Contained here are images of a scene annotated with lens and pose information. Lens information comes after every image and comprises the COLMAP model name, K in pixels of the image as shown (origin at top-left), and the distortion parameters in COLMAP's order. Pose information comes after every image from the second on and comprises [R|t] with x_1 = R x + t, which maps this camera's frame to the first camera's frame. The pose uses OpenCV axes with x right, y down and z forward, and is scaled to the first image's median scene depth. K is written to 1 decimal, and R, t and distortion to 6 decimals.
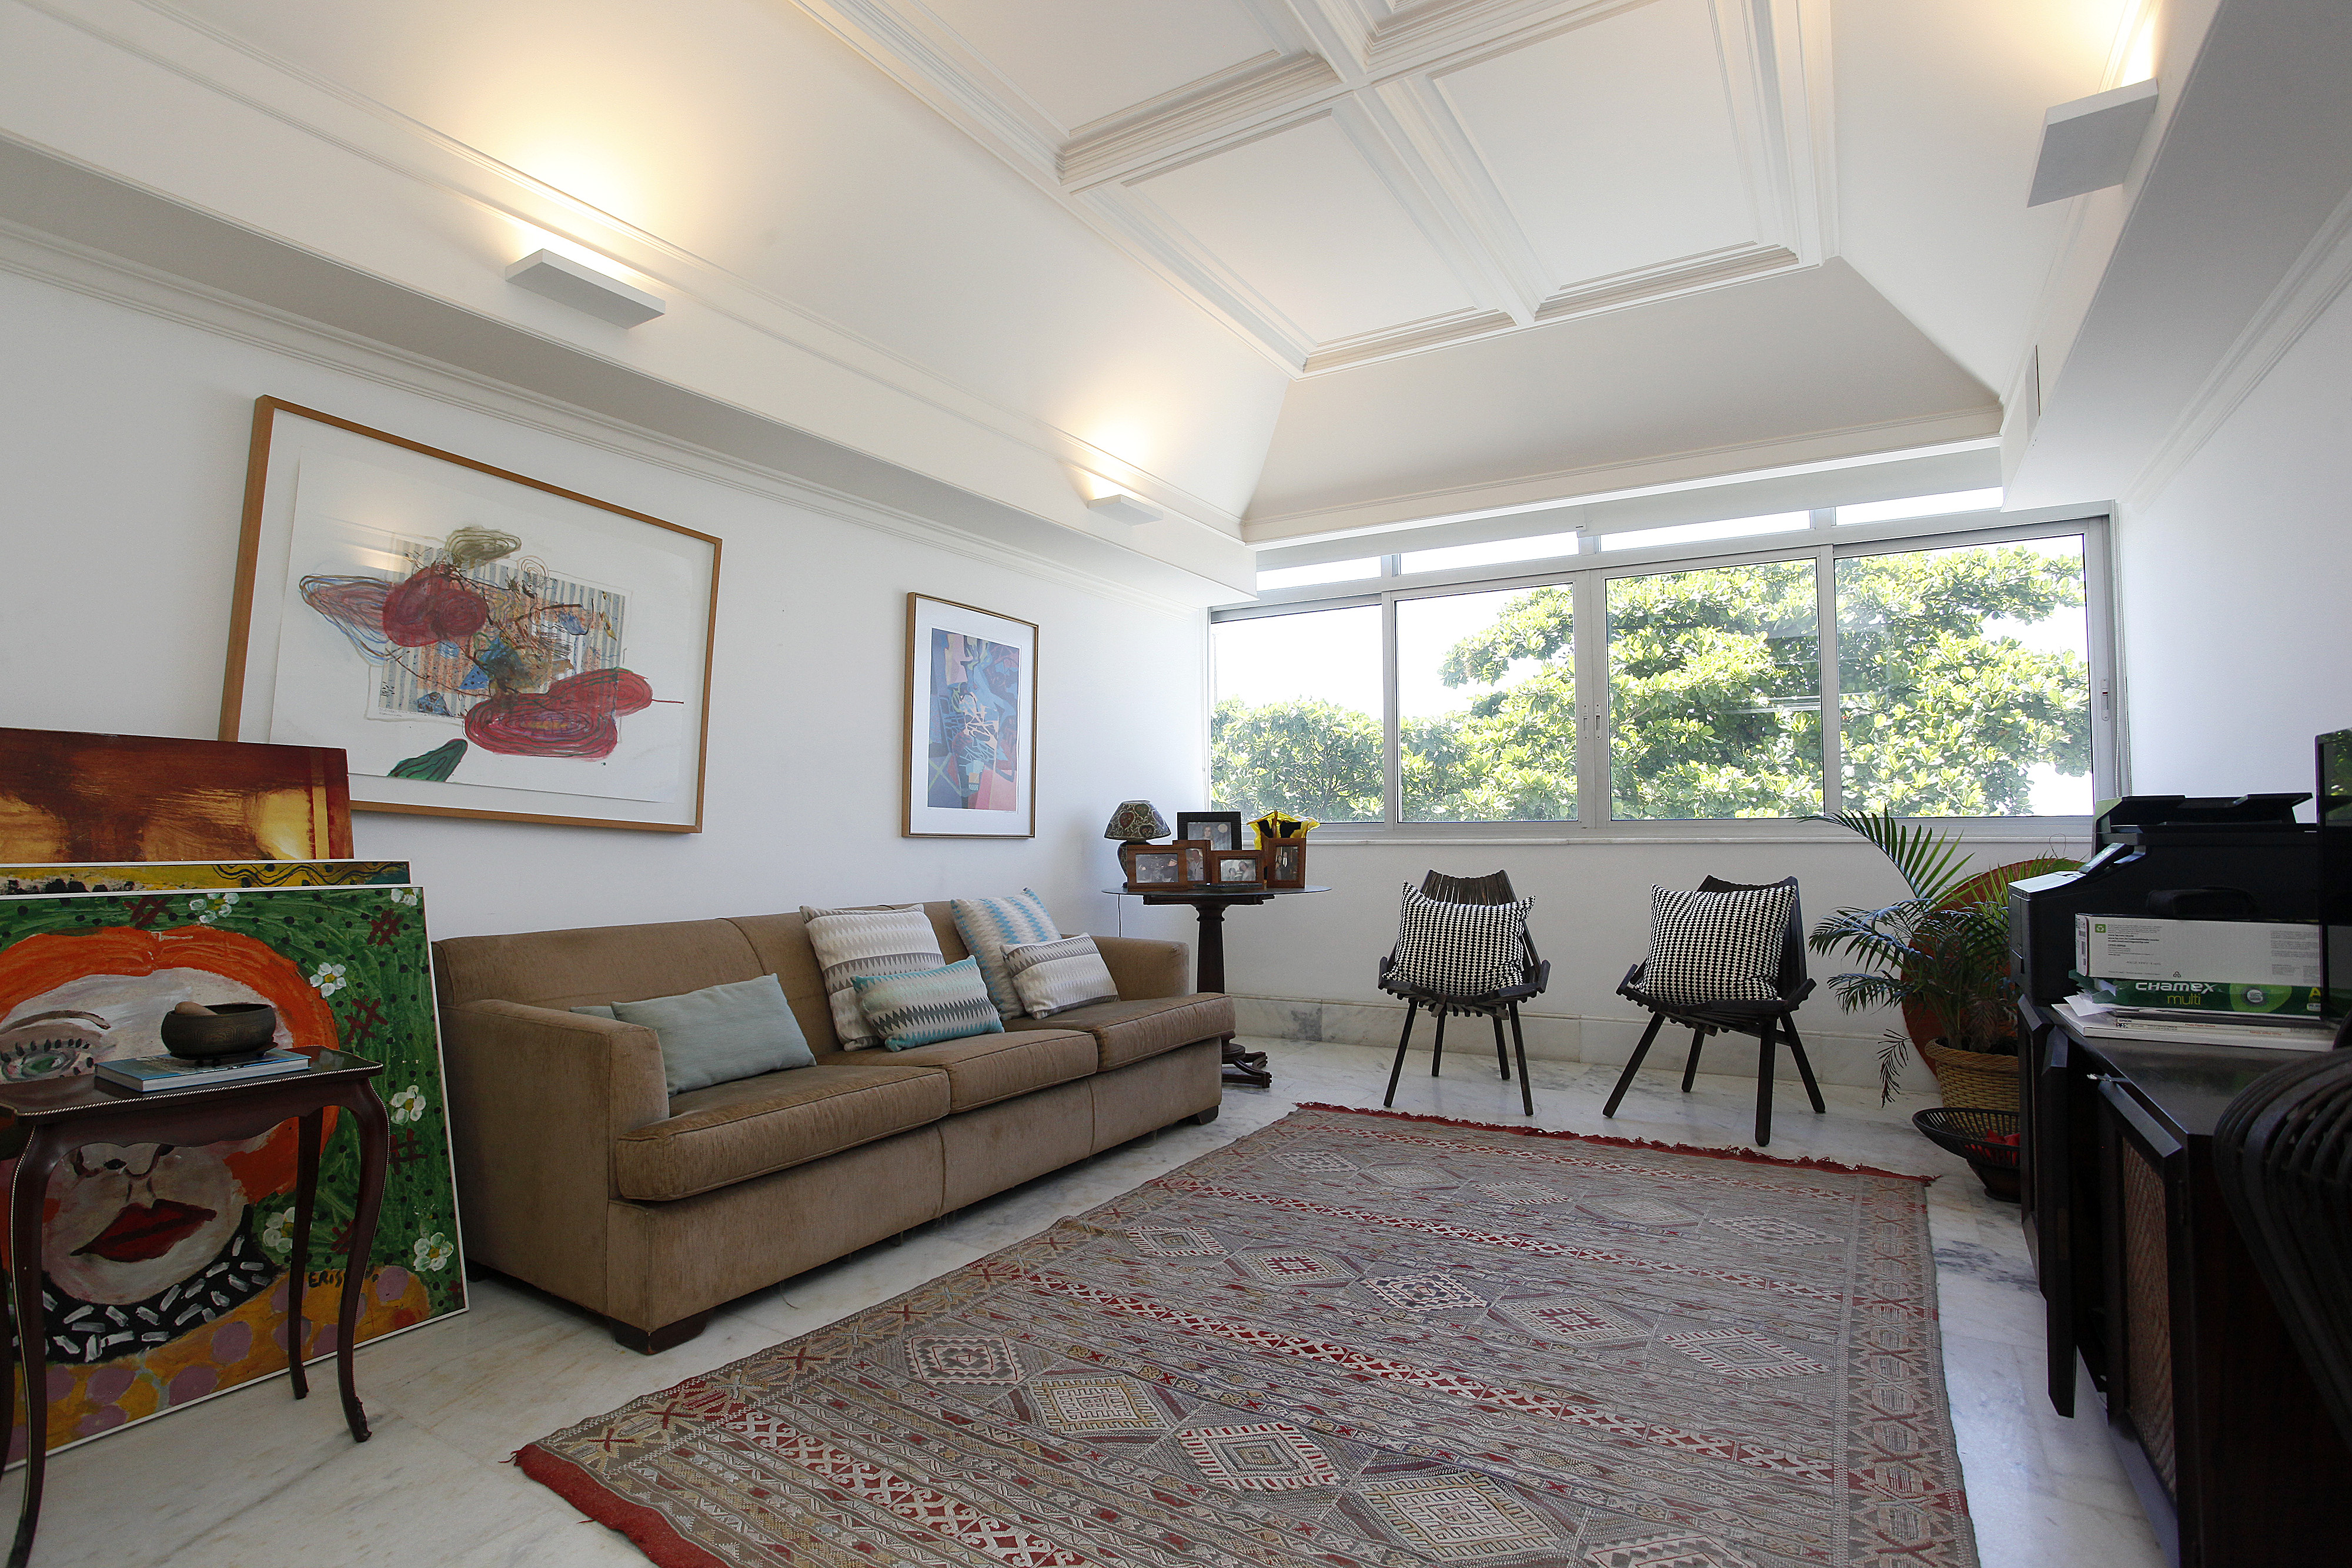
lens RADIAL K [[1144.6, 0, 1176.0], [0, 1144.6, 784.0], [0, 0, 1]] dist [-0.066678, 0.028716]
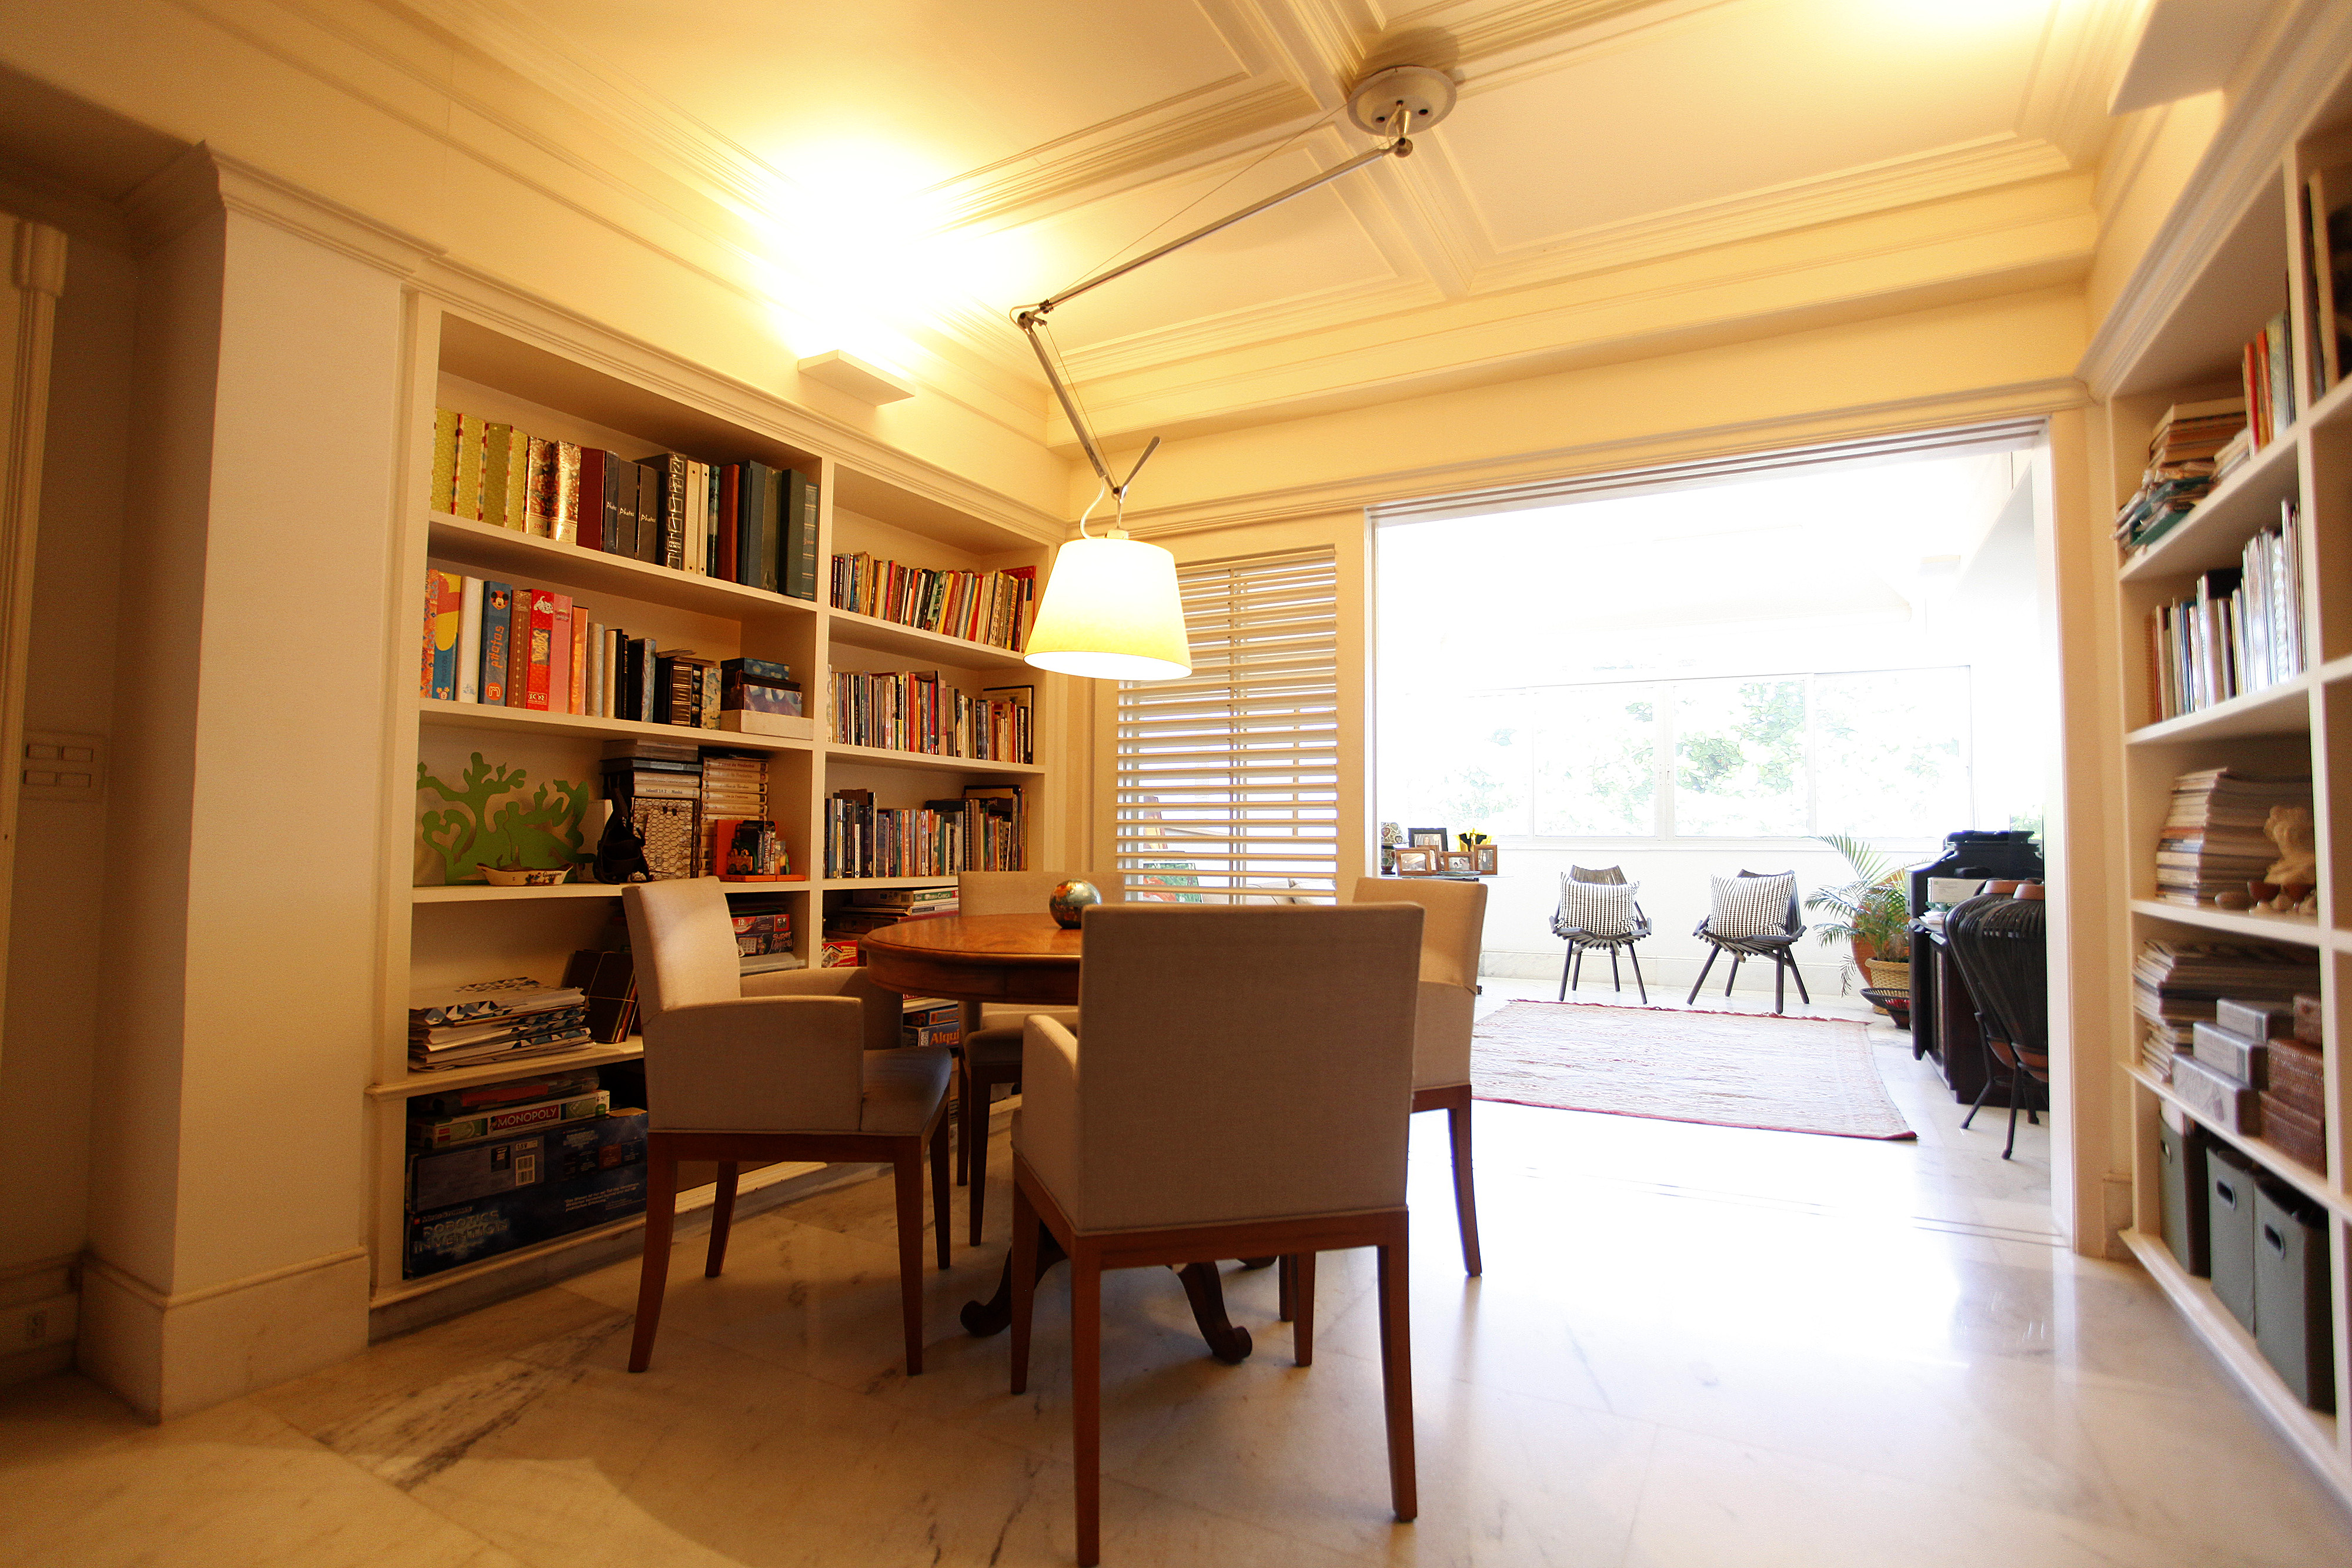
lens RADIAL K [[1144.6, 0, 1176.0], [0, 1144.6, 784.0], [0, 0, 1]] dist [-0.066678, 0.028716]
pose [[0.999009, 0.015185, 0.041848, -0.474572], [-0.014868, 0.999859, -0.007858, -0.022631], [-0.041961, 0.007228, 0.999093, -0.694153]]
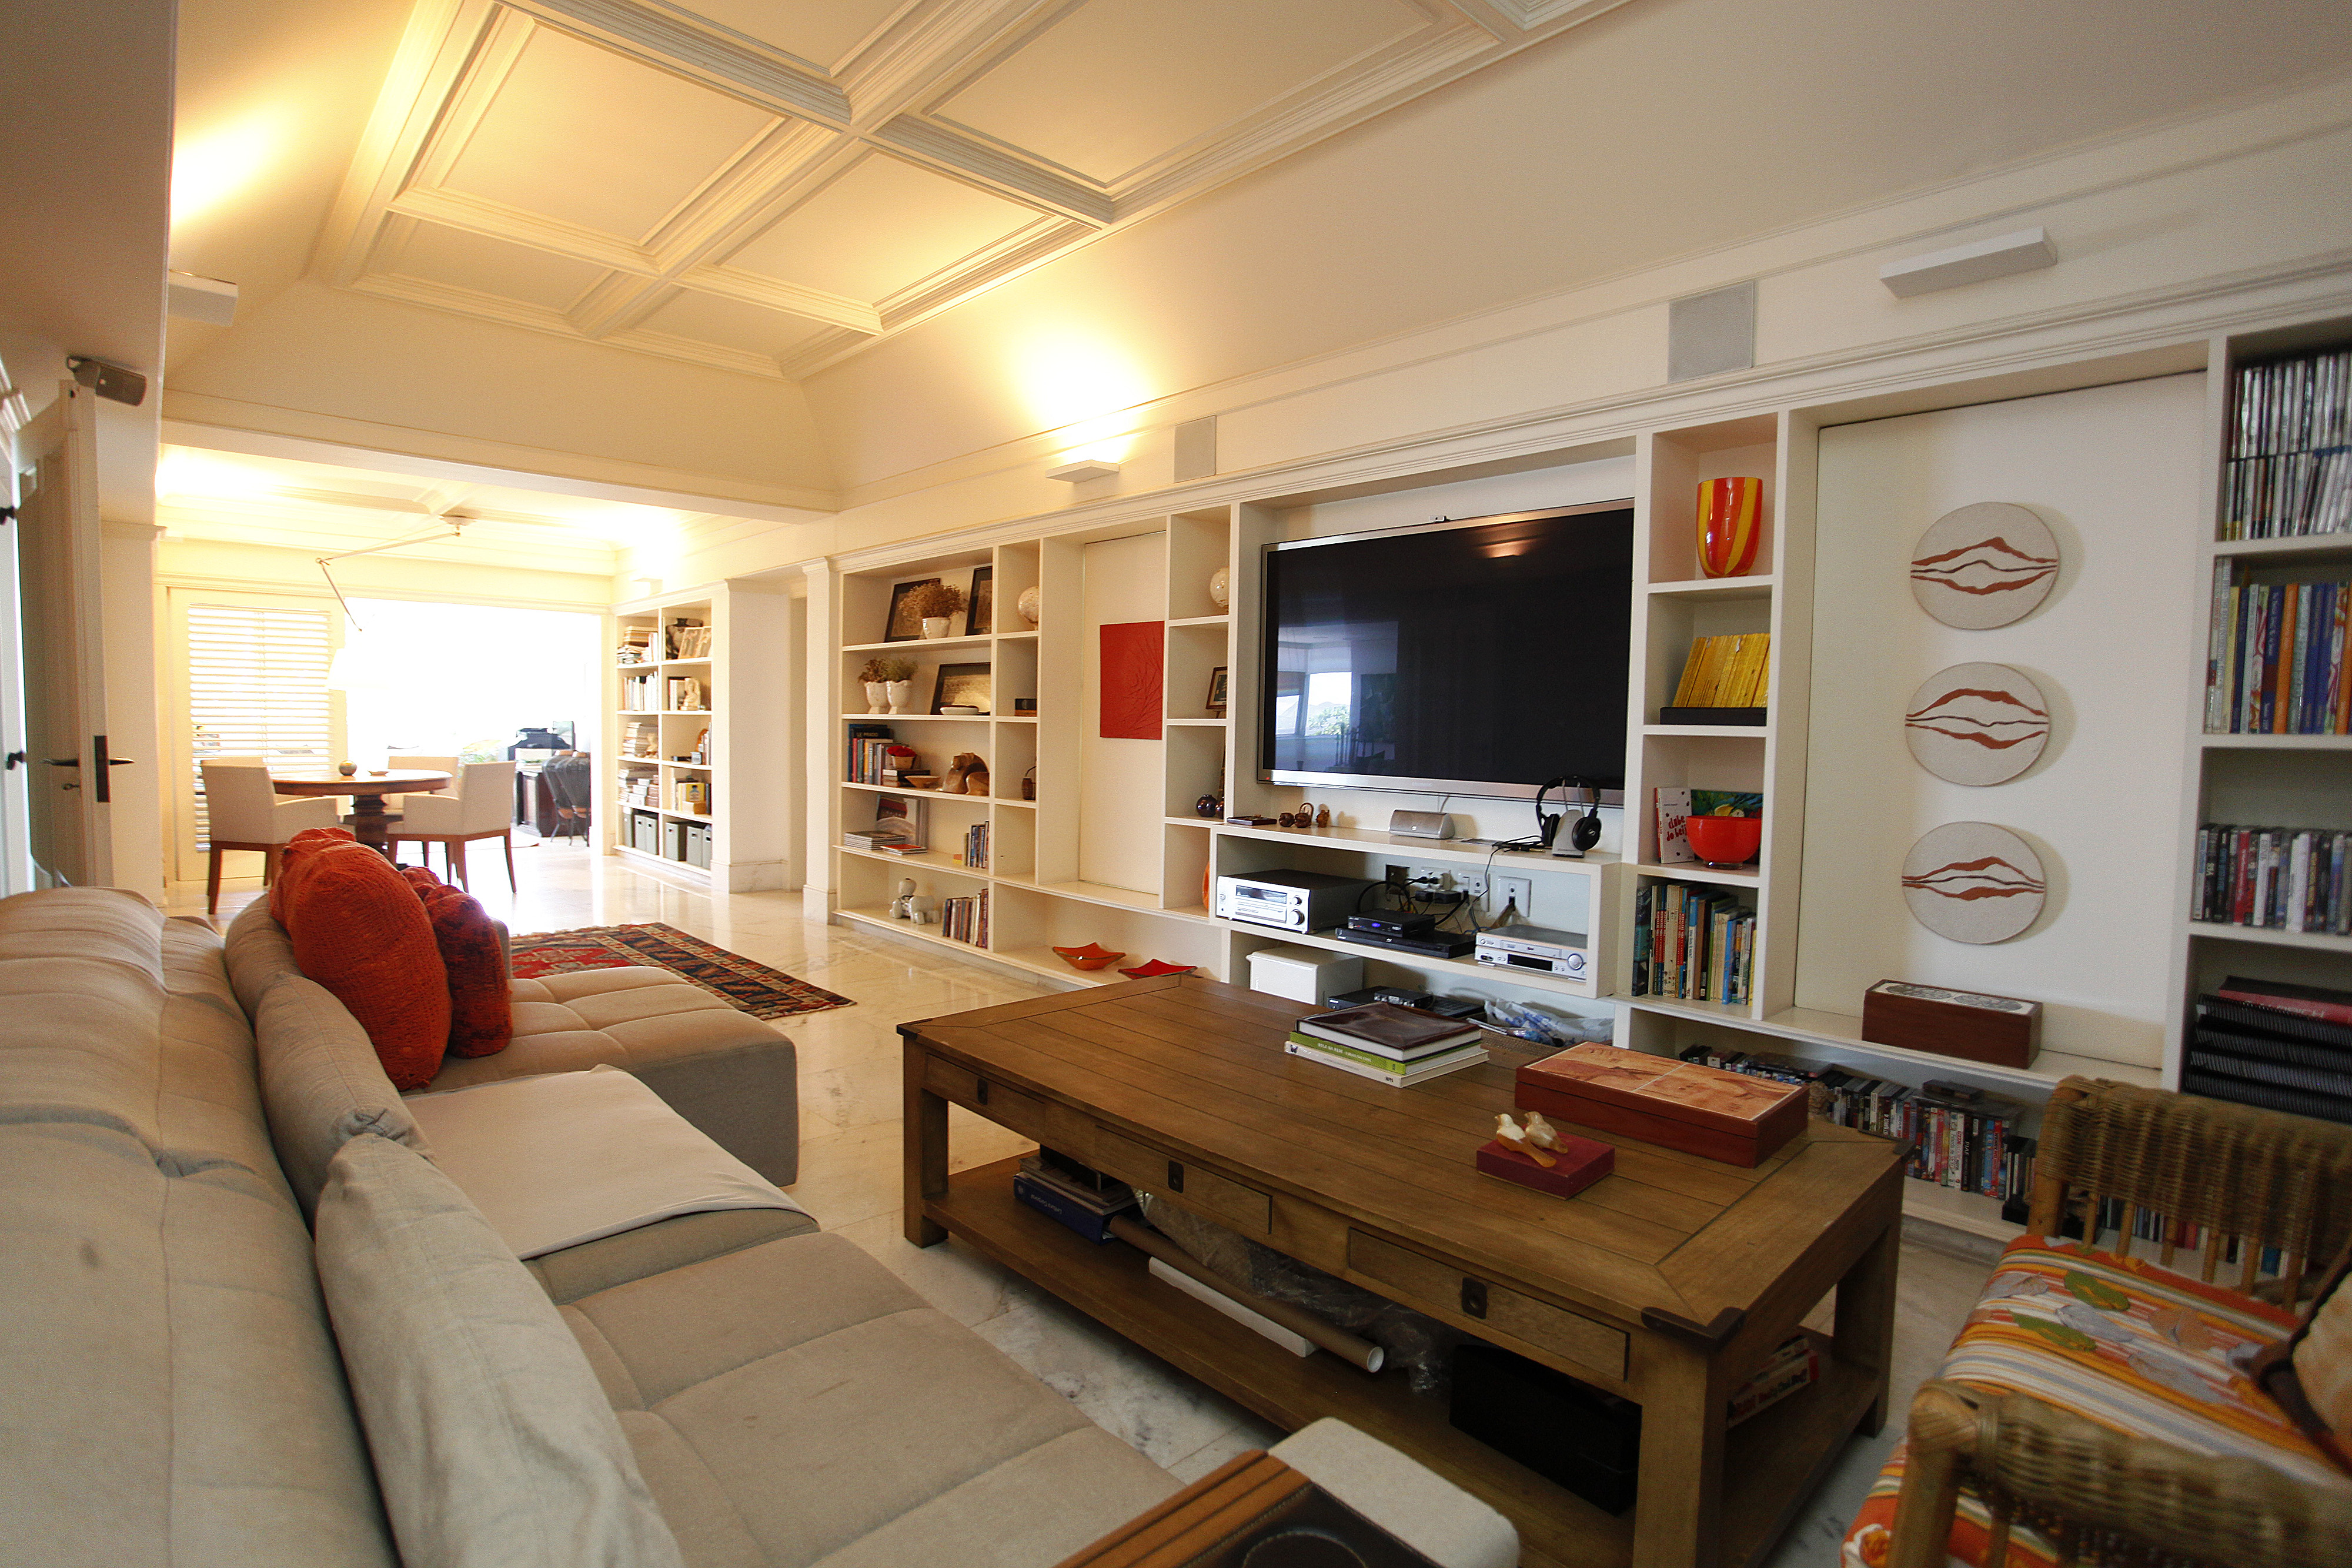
lens RADIAL K [[1144.6, 0, 1176.0], [0, 1144.6, 784.0], [0, 0, 1]] dist [-0.066678, 0.028716]
pose [[0.269181, -0.045977, 0.961992, -1.869475], [-0.056809, 0.996363, 0.063515, -0.127991], [-0.961413, -0.071747, 0.265590, -1.849311]]
